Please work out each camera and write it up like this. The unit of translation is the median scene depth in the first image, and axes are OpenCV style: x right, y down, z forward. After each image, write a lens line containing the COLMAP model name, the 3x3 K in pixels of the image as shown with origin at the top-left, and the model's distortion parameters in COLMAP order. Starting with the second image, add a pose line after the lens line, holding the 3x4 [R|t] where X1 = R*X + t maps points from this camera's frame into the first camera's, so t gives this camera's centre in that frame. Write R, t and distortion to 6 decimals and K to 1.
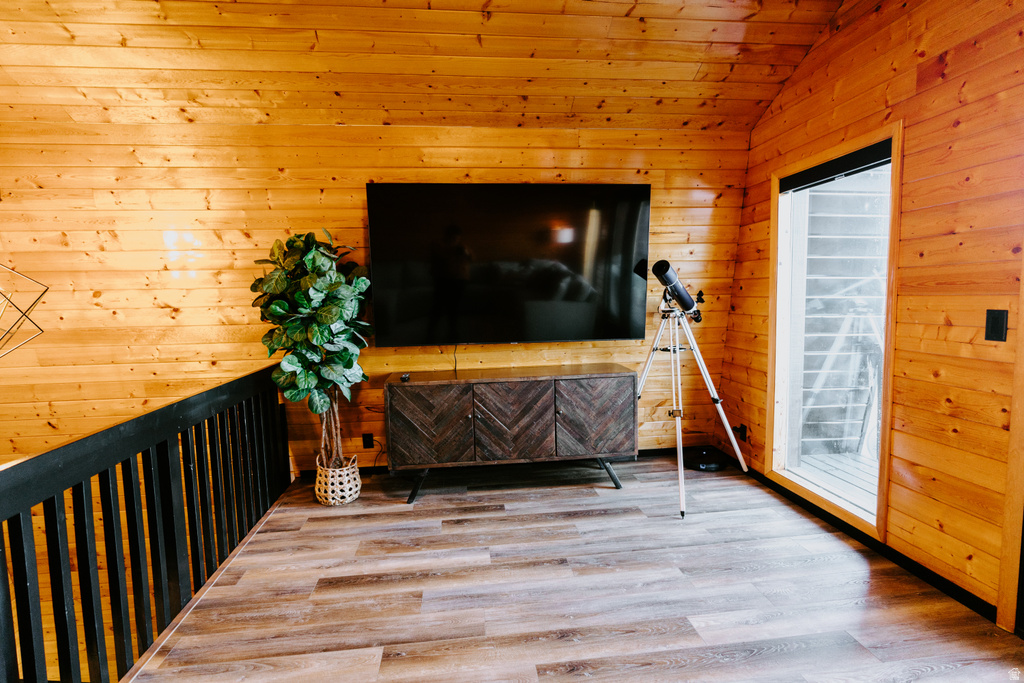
lens RADIAL K [[499.0, 0, 510.3], [0, 499.0, 342.9], [0, 0, 1]] dist [-0.011971, 0.000541]
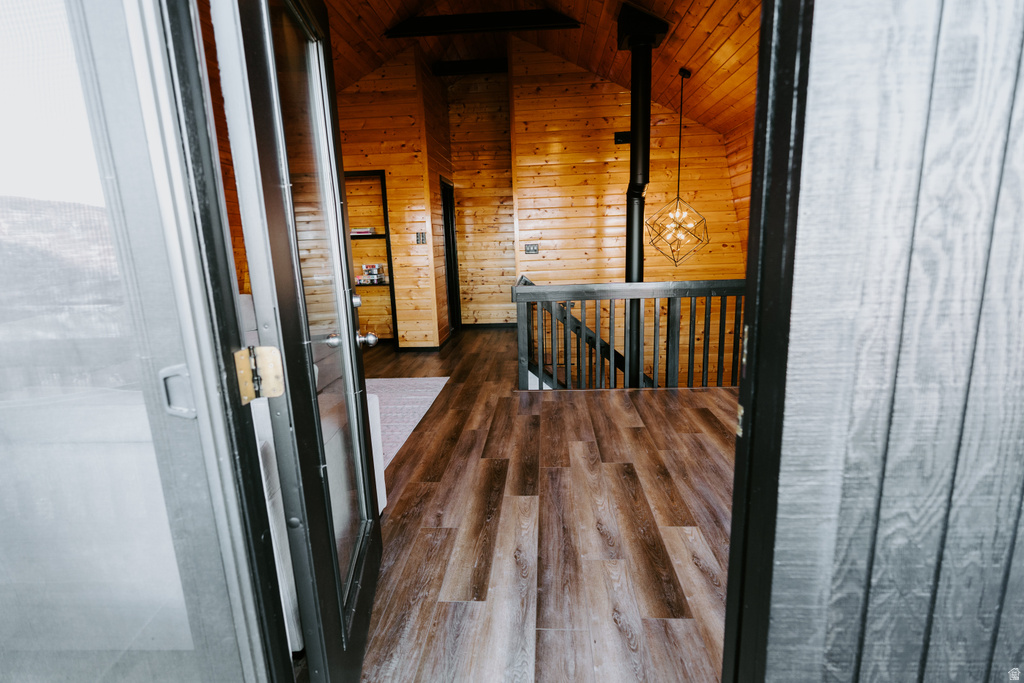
lens RADIAL K [[490.7, 0, 515.1], [0, 490.7, 339.8], [0, 0, 1]] dist [-0.003652, -0.000105]
pose [[-0.166699, 0.226836, -0.959561, 0.884181], [-0.050927, 0.969898, 0.238127, -0.054925], [0.984692, 0.088563, -0.150129, 0.474238]]
